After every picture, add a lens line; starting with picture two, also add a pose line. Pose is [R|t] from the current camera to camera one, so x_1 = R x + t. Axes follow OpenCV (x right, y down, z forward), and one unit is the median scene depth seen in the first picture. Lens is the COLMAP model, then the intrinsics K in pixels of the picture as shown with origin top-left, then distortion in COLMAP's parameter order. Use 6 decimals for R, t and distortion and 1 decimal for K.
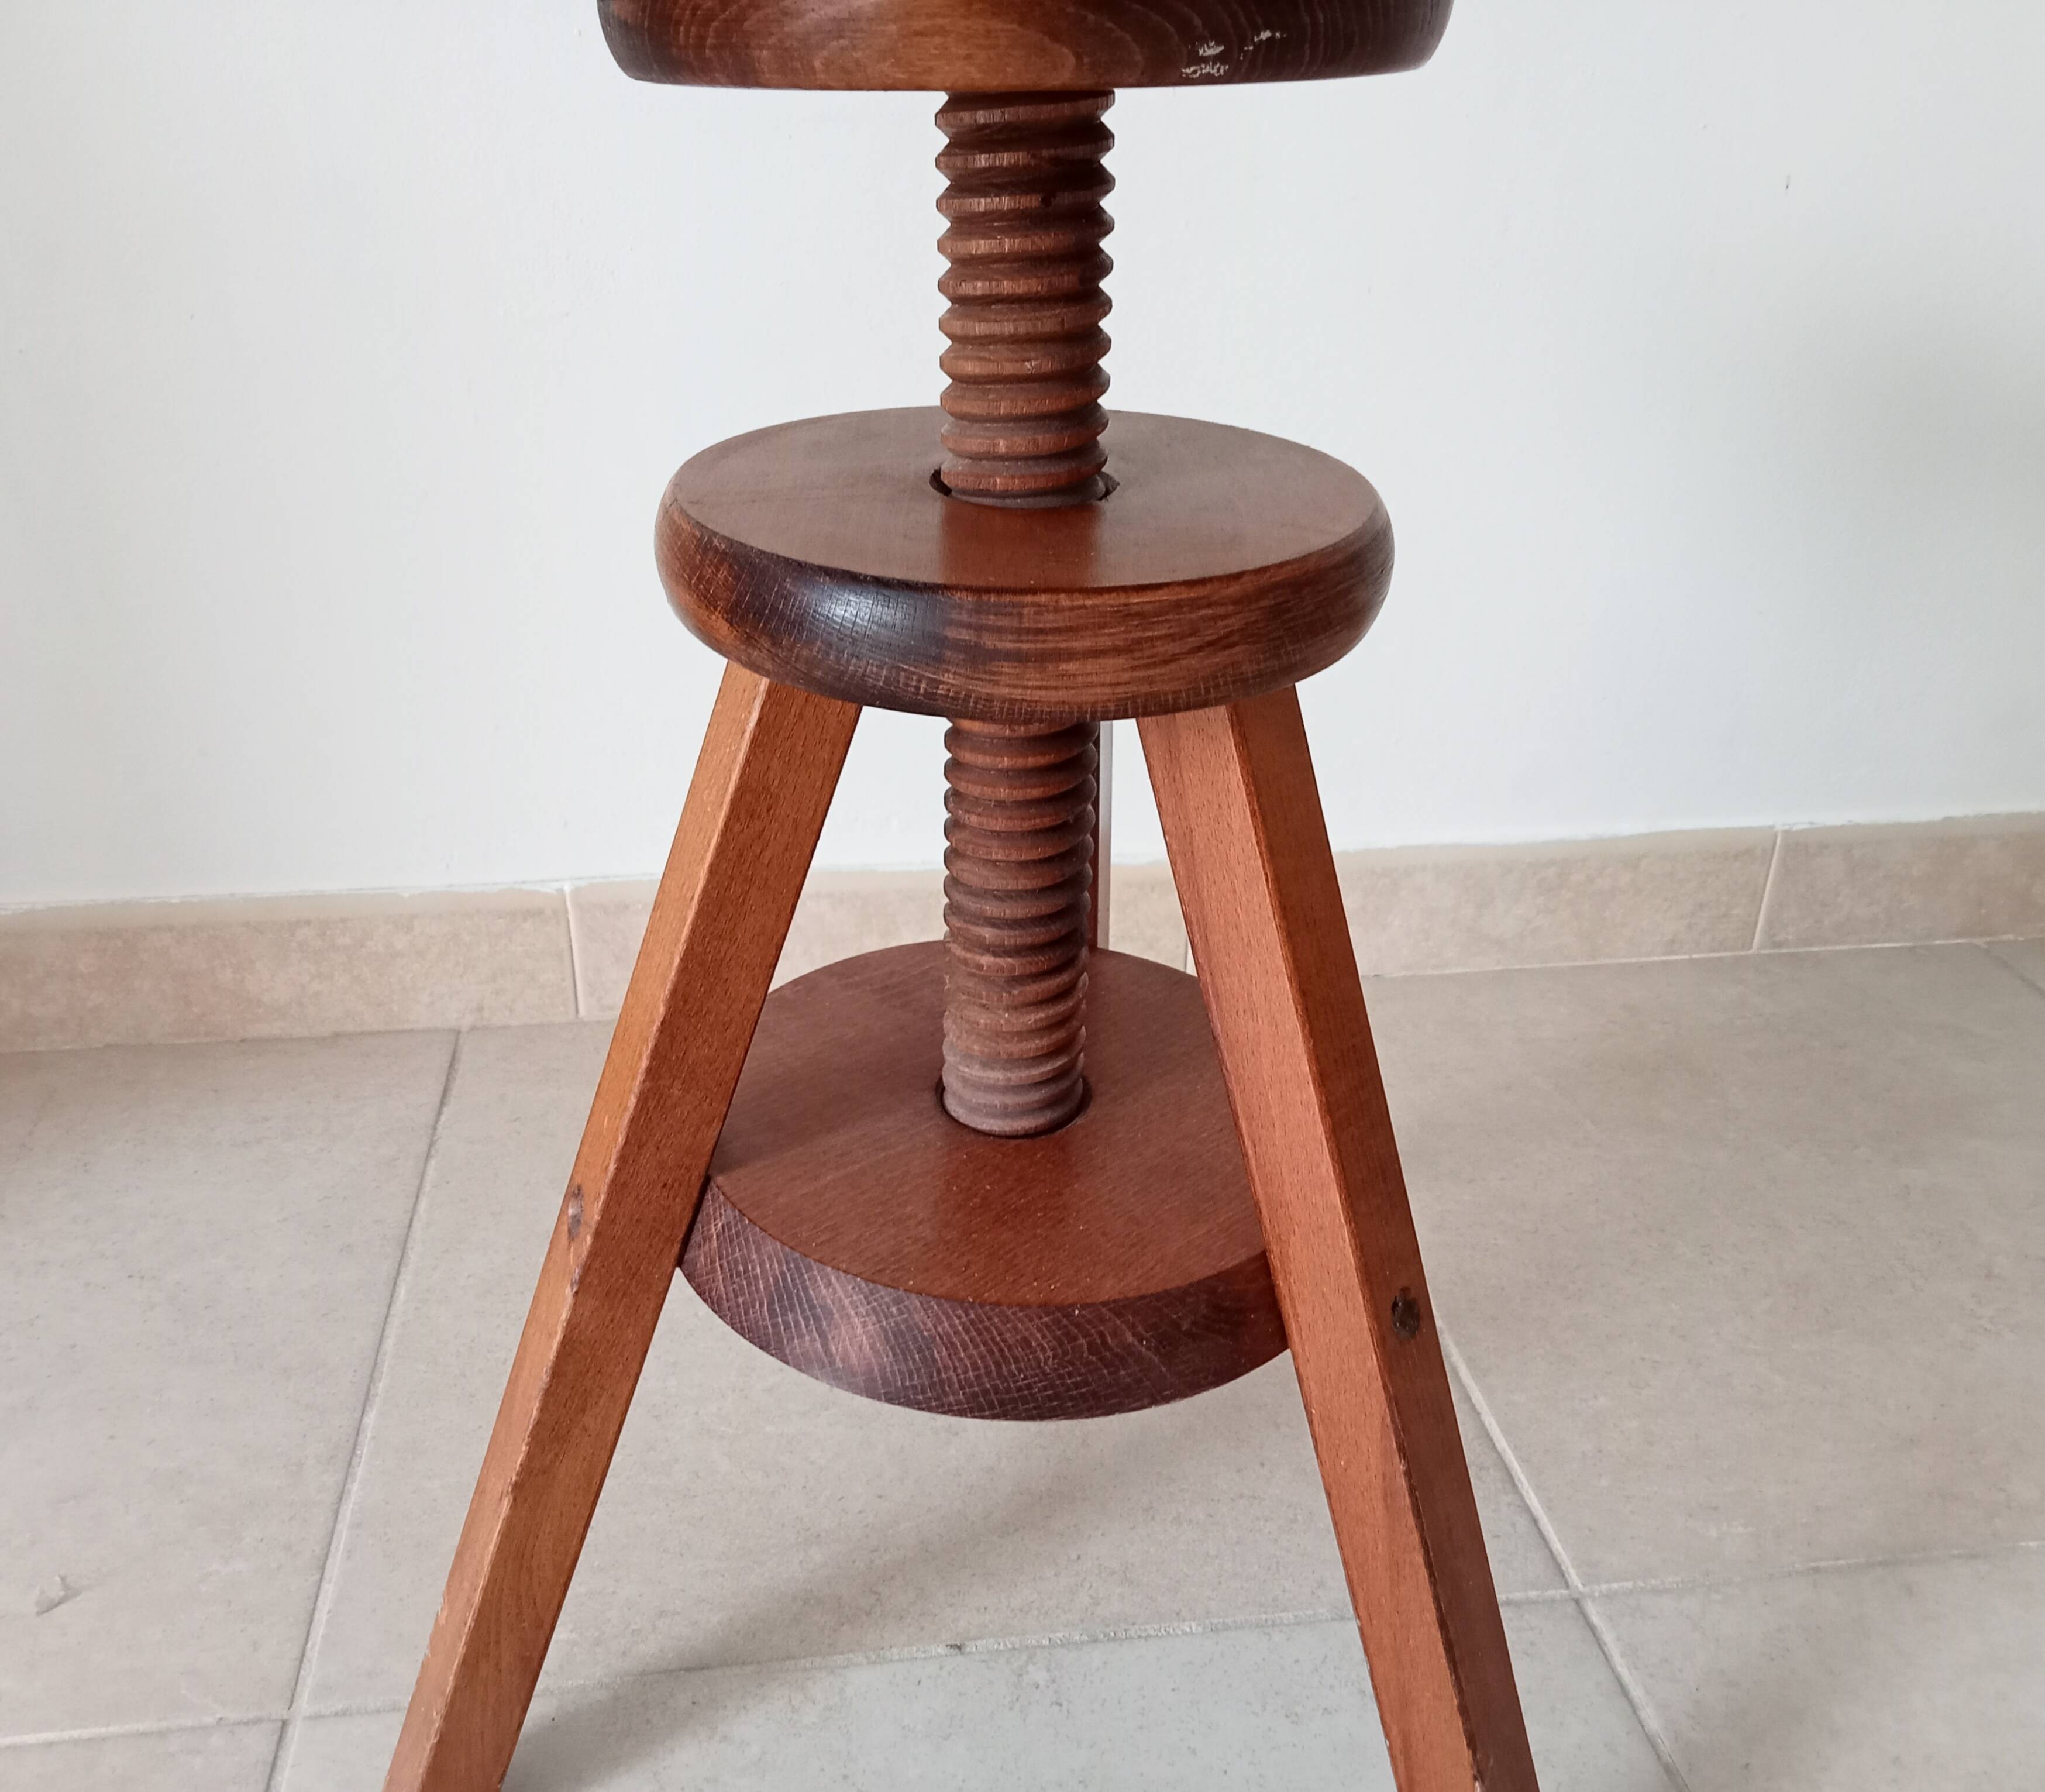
lens RADIAL K [[1773.7, 0, 968.4], [0, 1773.7, 895.1], [0, 0, 1]] dist [0.026965, -0.034390]
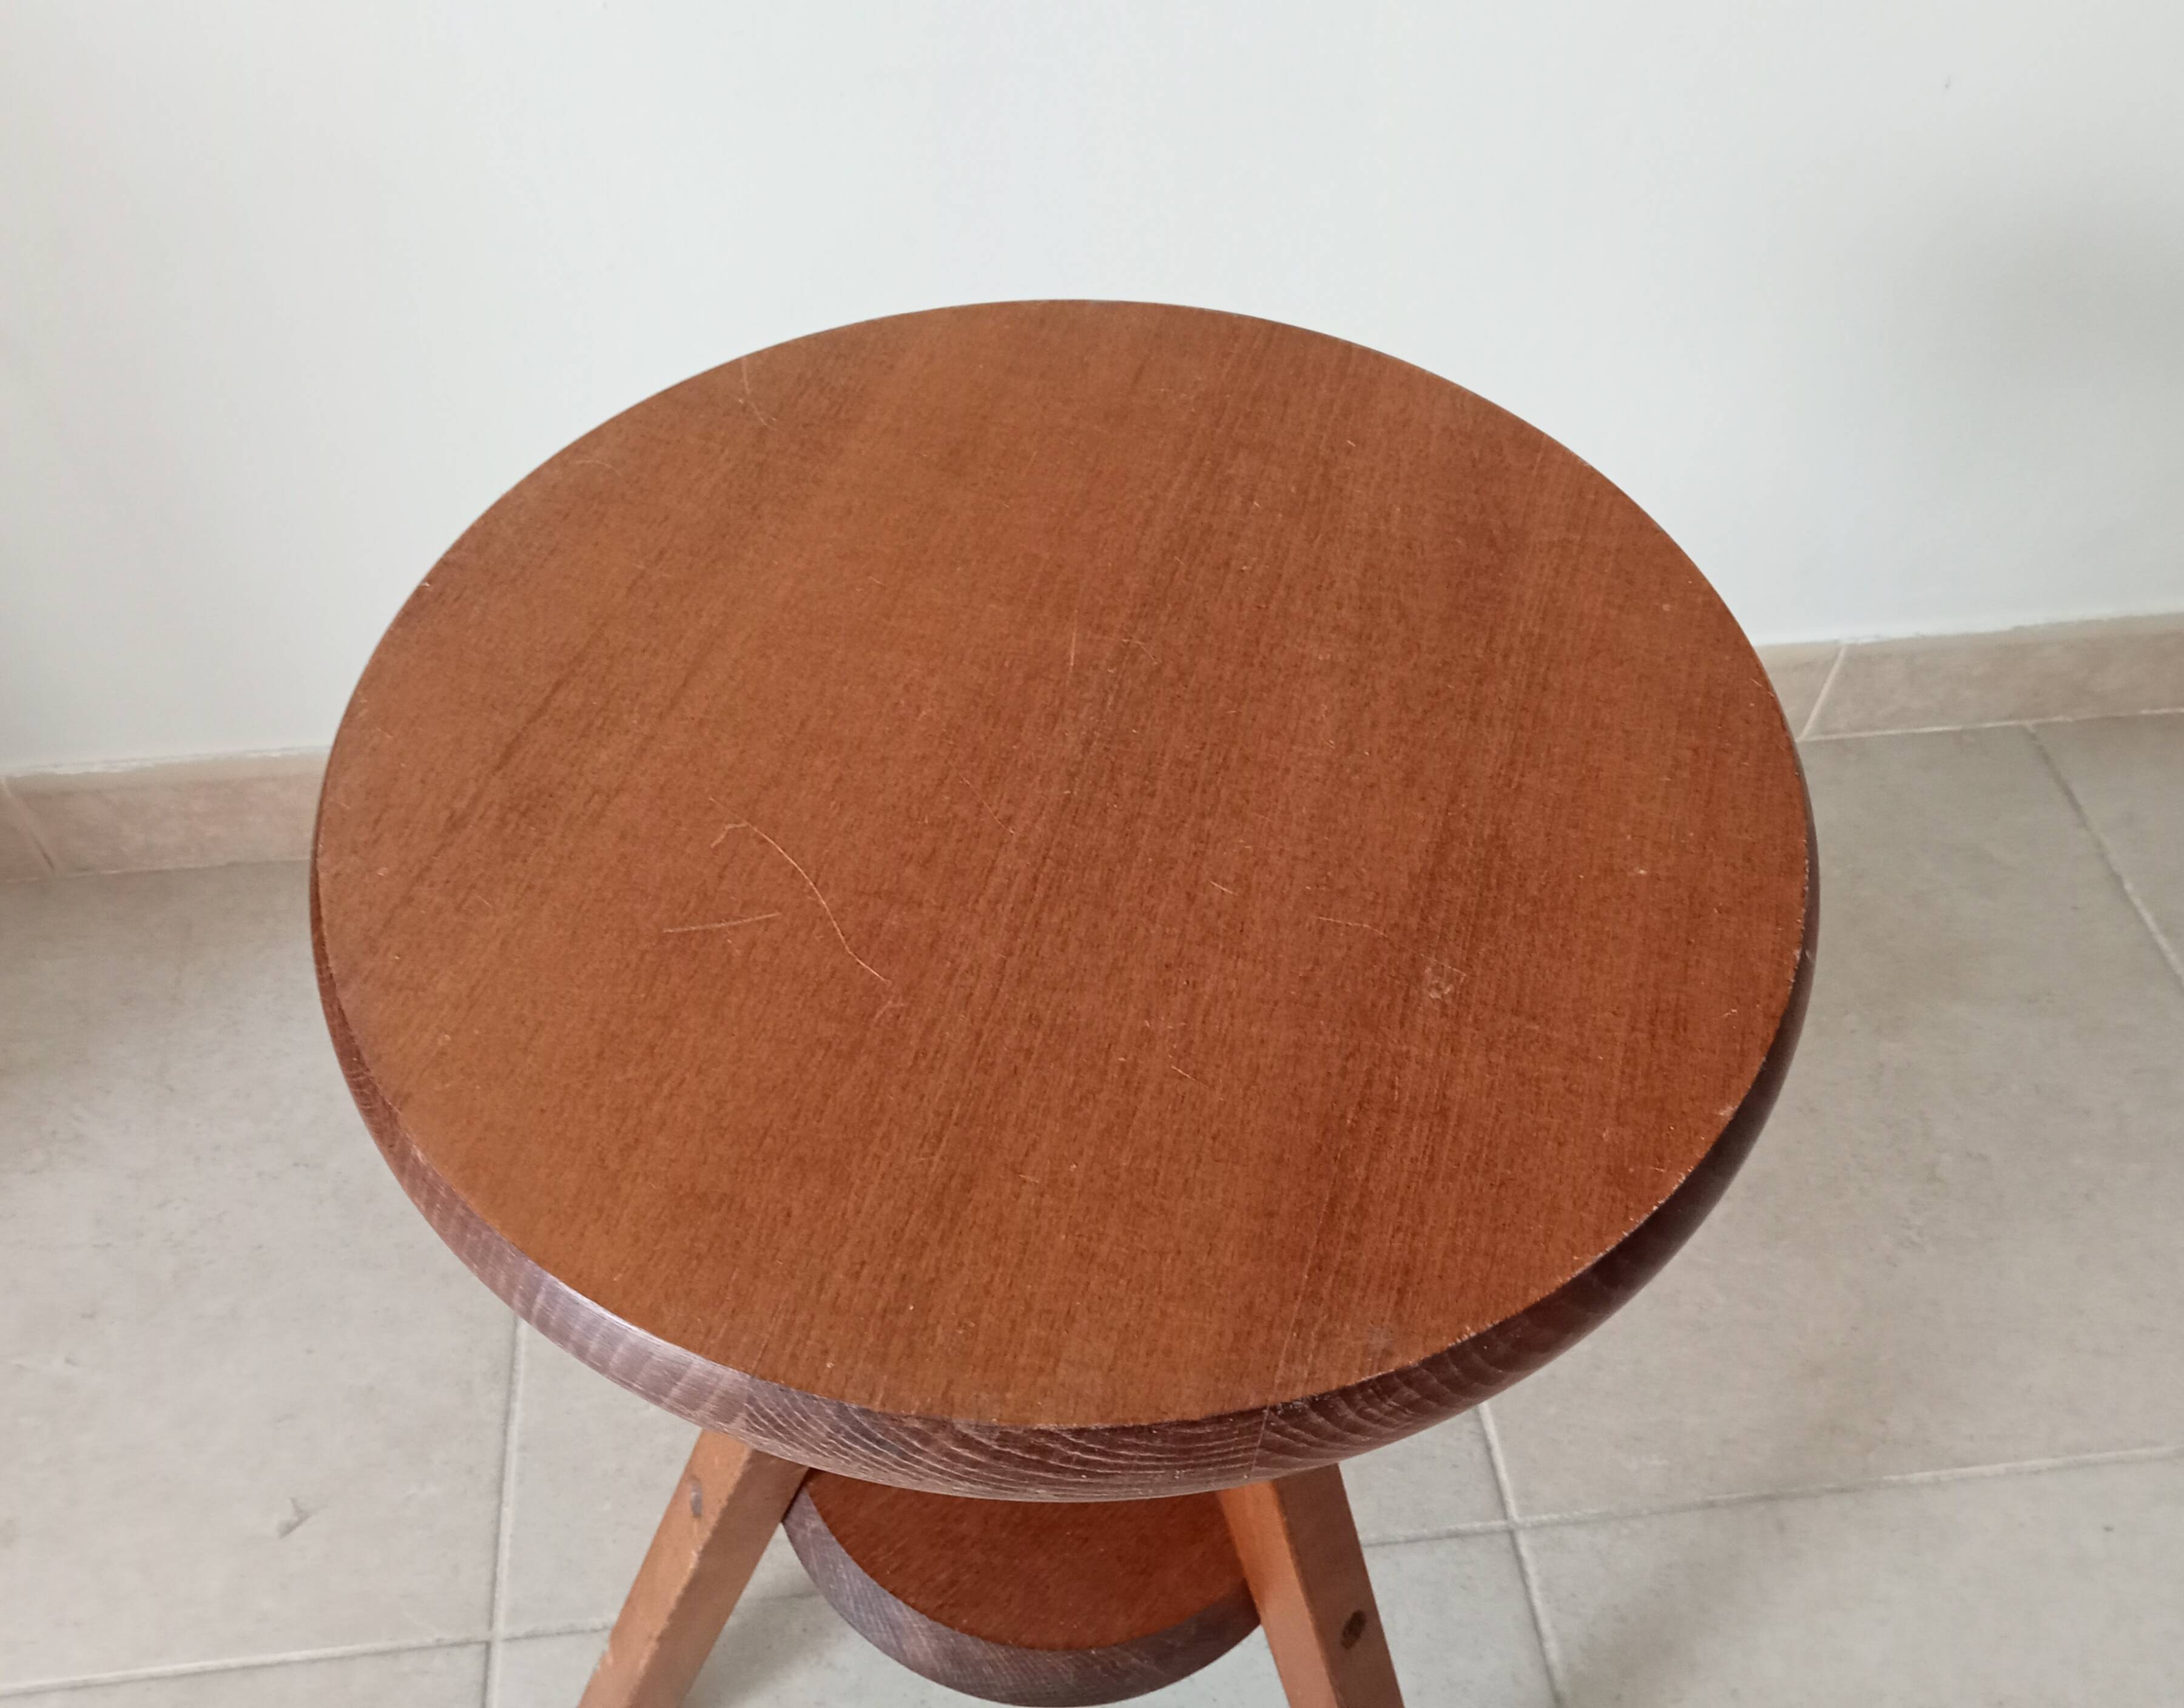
lens RADIAL K [[1846.1, 0, 1035.7], [0, 1846.1, 777.3], [0, 0, 1]] dist [0.010503, -0.000606]
pose [[0.999874, 0.012200, -0.010202, 0.016830], [-0.007562, 0.929065, 0.369839, -0.563973], [0.013991, -0.369715, 0.929040, -0.007574]]
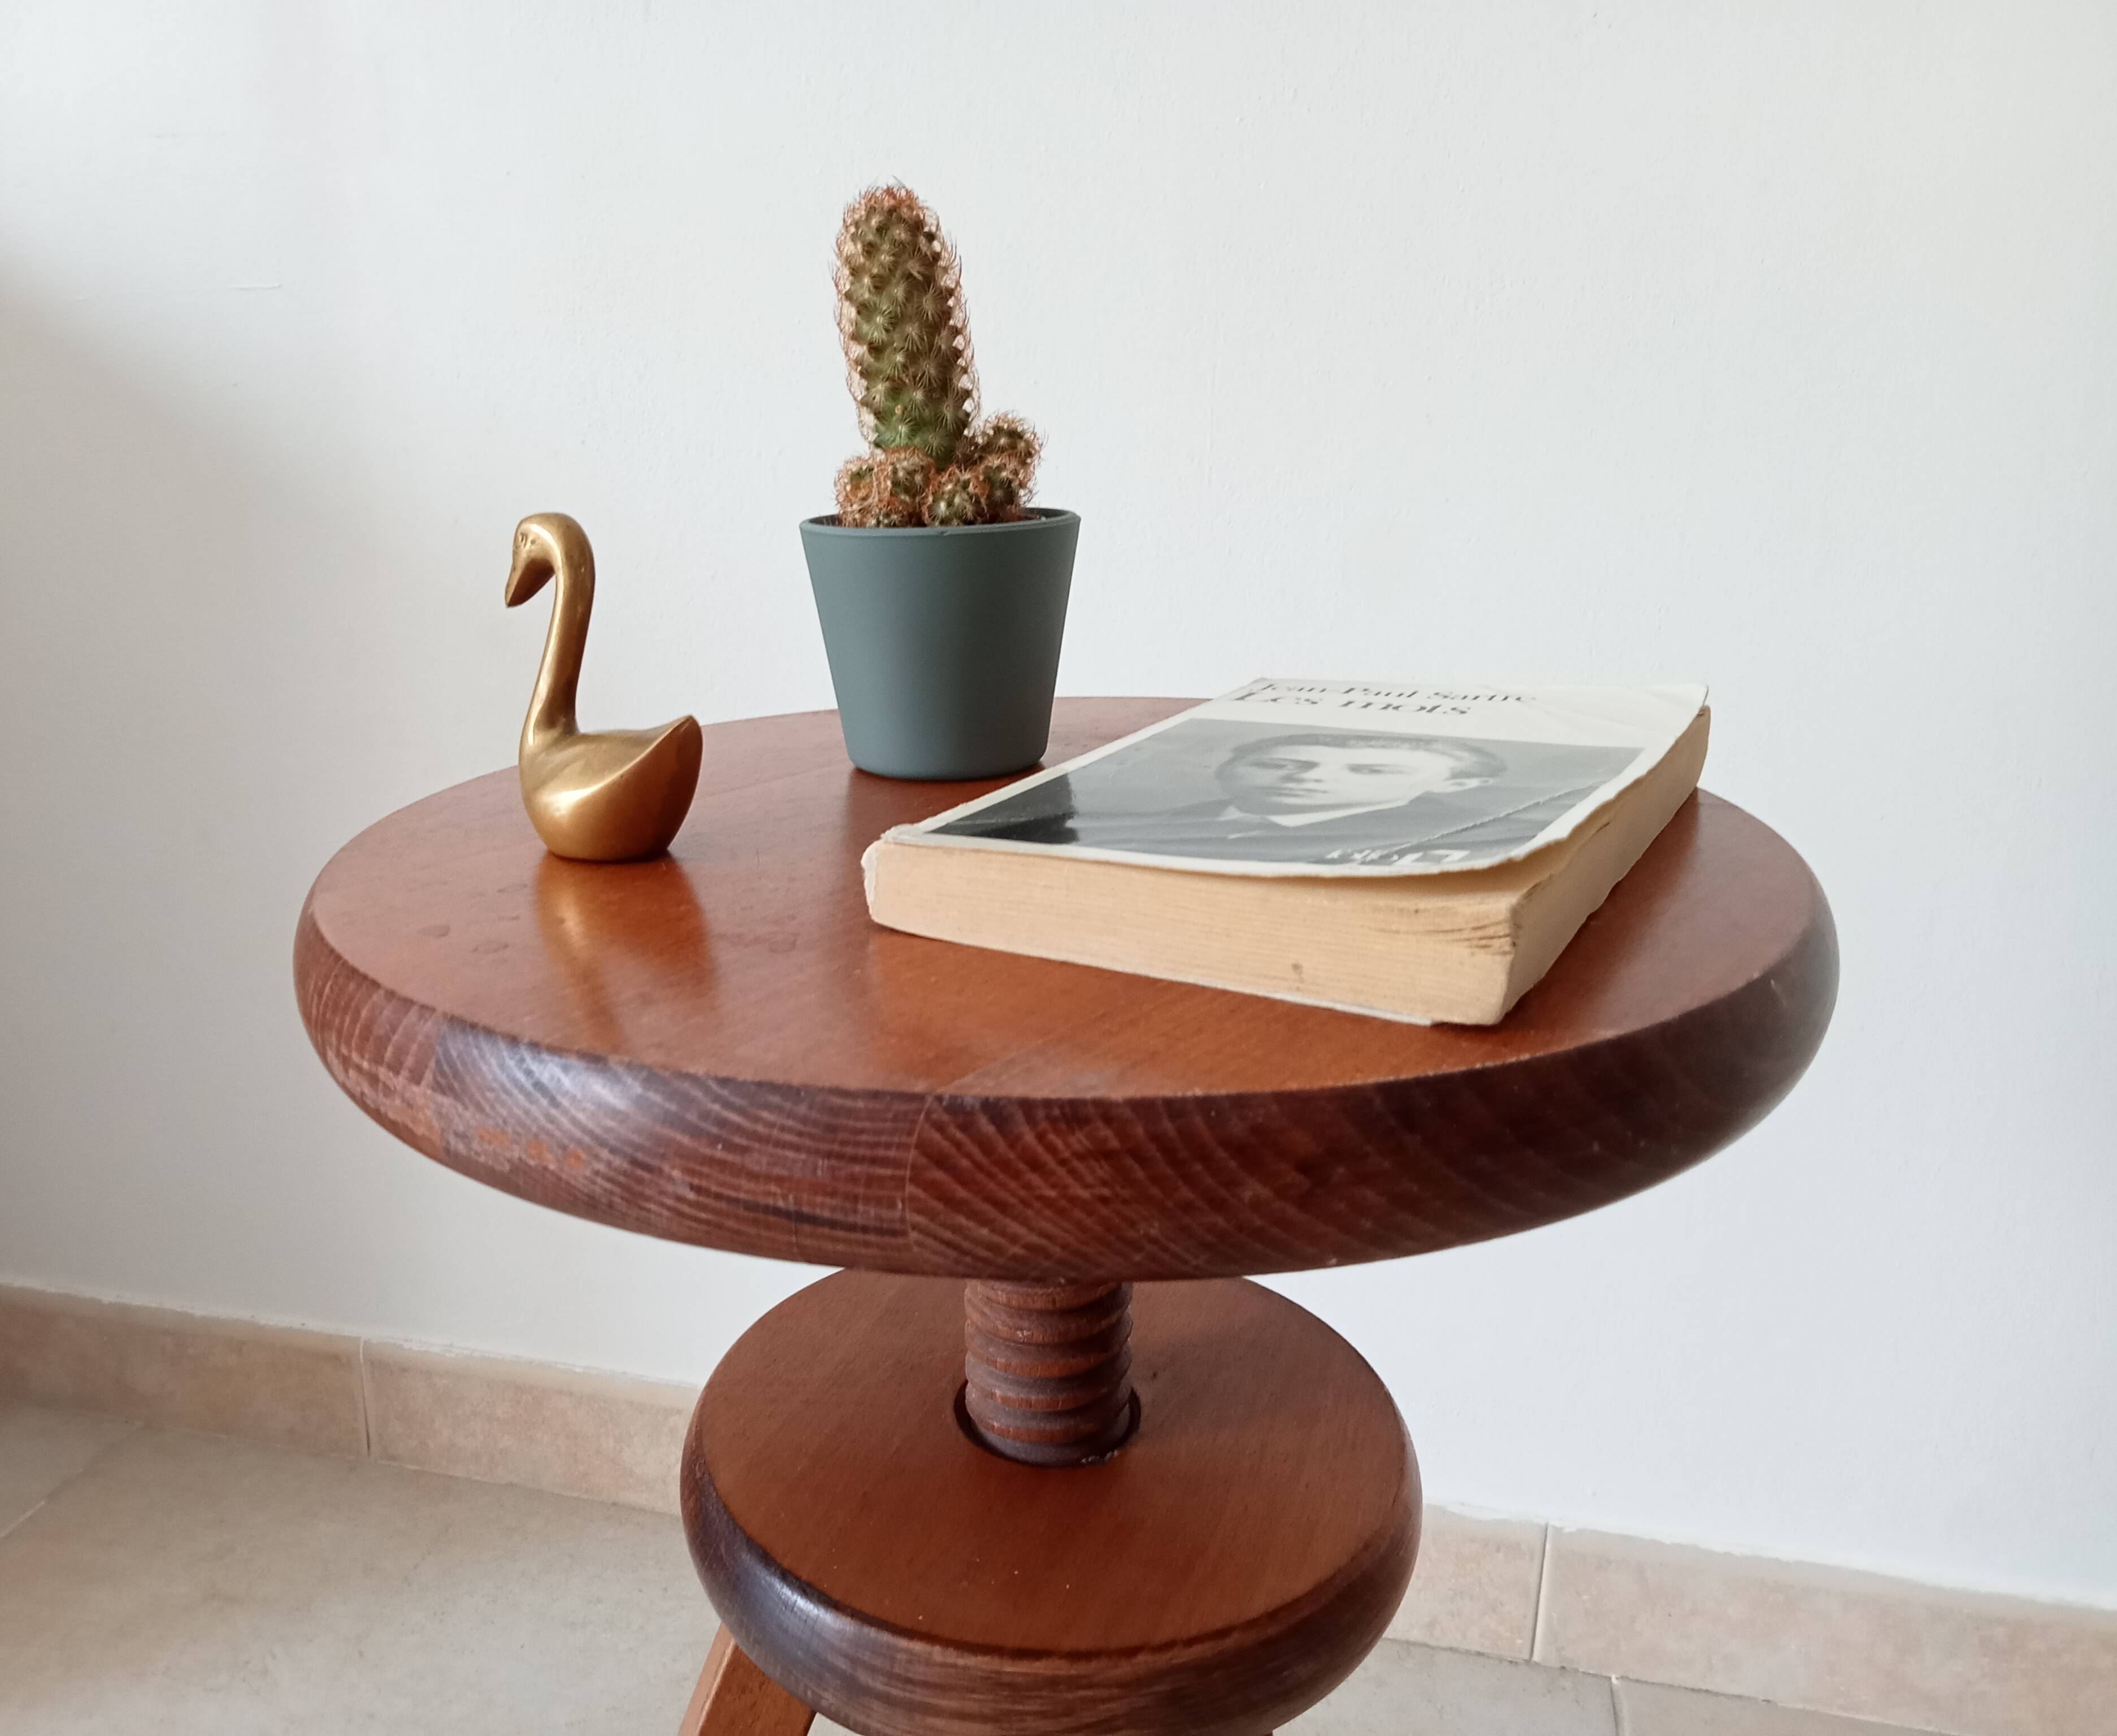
lens RADIAL K [[1708.1, 0, 976.3], [0, 1708.1, 866.3], [0, 0, 1]] dist [0.032303, -0.044063]
pose [[0.932167, 0.094562, -0.349460, 0.202051], [-0.161790, 0.972341, -0.168457, -0.239608], [0.323864, 0.213569, 0.921683, 0.016776]]
